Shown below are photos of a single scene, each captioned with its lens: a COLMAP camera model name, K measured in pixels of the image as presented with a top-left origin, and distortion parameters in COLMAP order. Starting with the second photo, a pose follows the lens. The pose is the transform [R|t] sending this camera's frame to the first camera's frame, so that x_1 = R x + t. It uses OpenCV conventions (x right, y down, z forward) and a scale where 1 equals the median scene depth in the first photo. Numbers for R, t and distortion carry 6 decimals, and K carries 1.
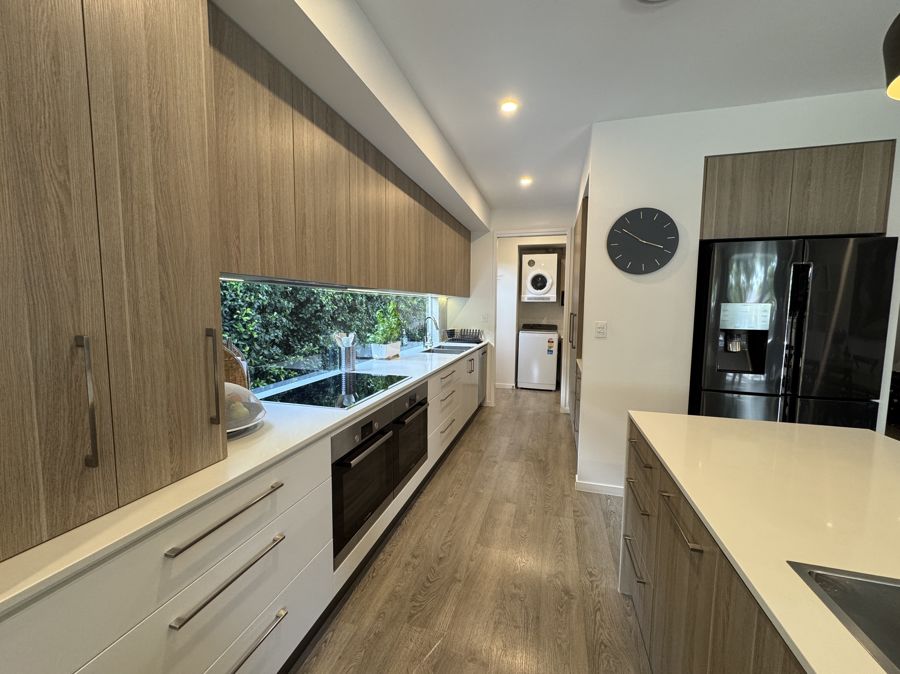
lens RADIAL K [[359.1, 0, 449.3], [0, 359.1, 336.4], [0, 0, 1]] dist [-0.001767, -0.000385]
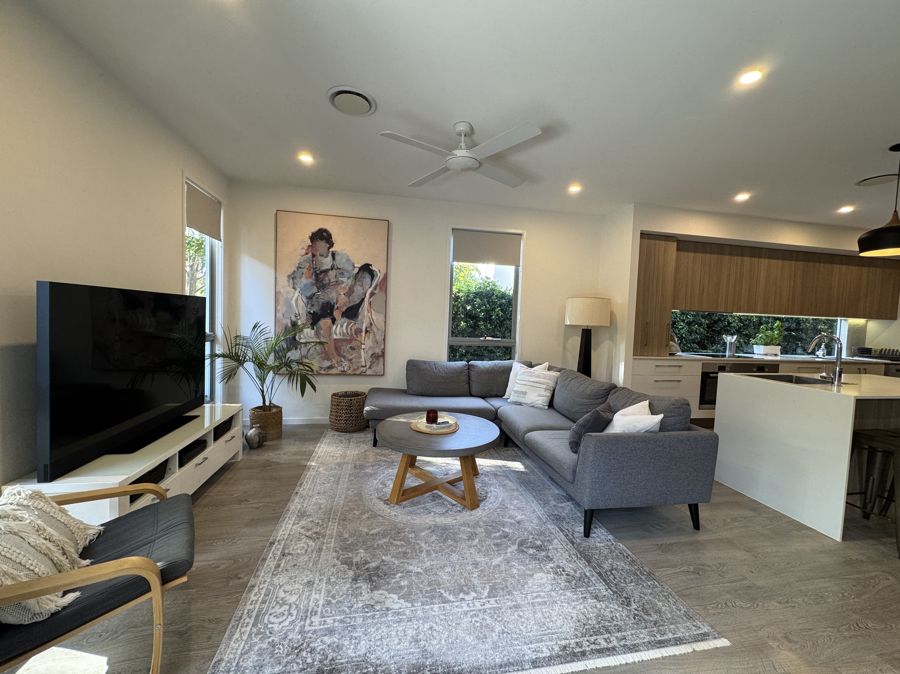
lens RADIAL K [[359.1, 0, 449.3], [0, 359.1, 336.4], [0, 0, 1]] dist [-0.001767, -0.000385]
pose [[0.451412, 0.053878, -0.890687, 0.837820], [-0.109410, 0.993986, 0.004676, 0.170069], [0.885582, 0.095340, 0.454592, -1.378627]]
